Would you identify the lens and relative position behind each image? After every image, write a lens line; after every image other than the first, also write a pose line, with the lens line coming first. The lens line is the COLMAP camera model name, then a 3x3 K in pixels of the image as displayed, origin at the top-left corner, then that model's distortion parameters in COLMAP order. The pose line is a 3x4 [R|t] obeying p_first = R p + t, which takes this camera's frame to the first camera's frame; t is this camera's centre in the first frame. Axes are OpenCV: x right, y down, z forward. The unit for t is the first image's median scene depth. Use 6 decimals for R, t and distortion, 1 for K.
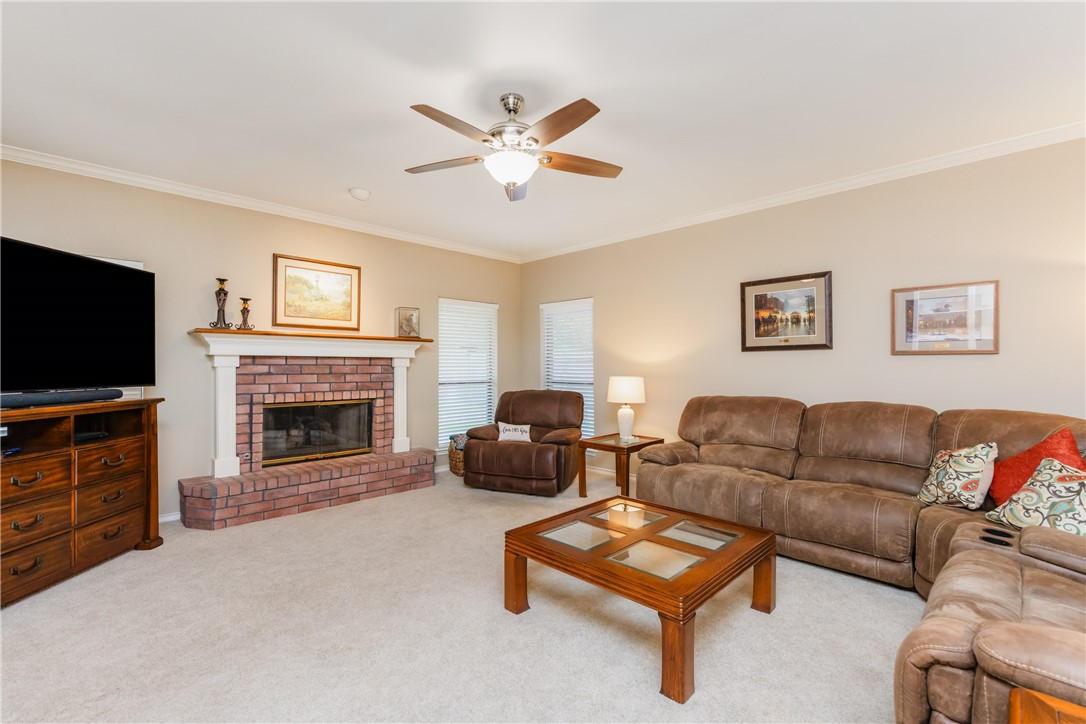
lens RADIAL K [[470.3, 0, 541.5], [0, 470.3, 365.9], [0, 0, 1]] dist [-0.004818, 0.000305]
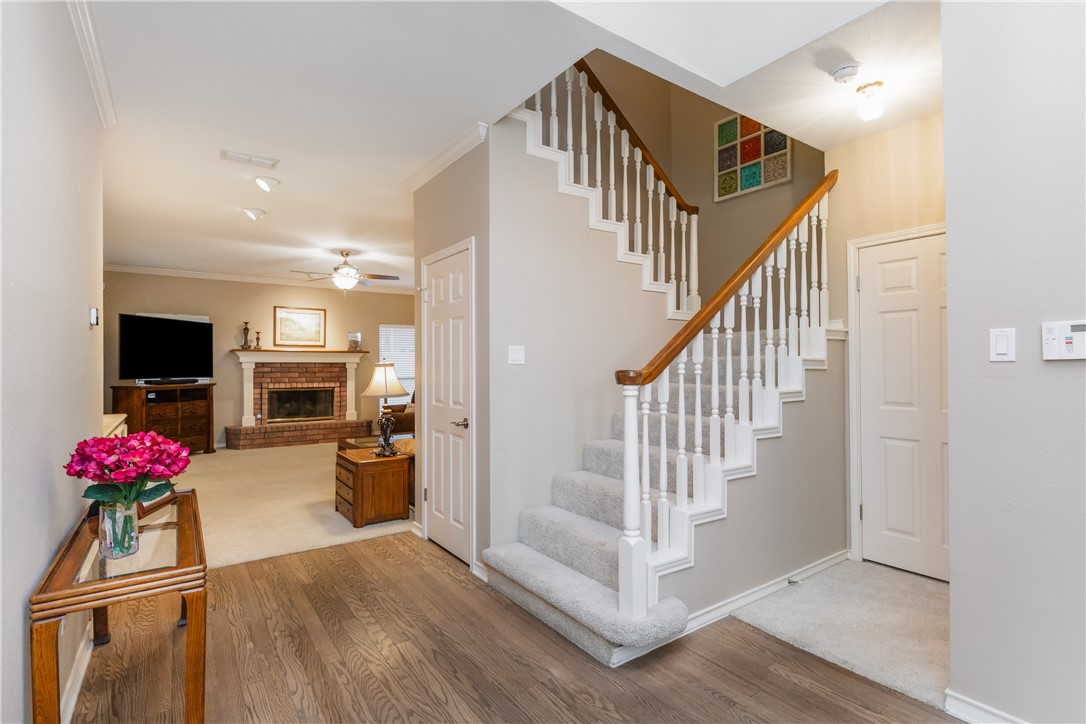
lens RADIAL K [[527.9, 0, 546.5], [0, 527.9, 364.7], [0, 0, 1]] dist [0.003809, -0.000118]
pose [[0.985987, -0.002208, -0.166808, 0.838110], [0.001497, 0.999989, -0.004392, -0.001954], [0.166816, 0.004080, 0.985980, -0.870095]]
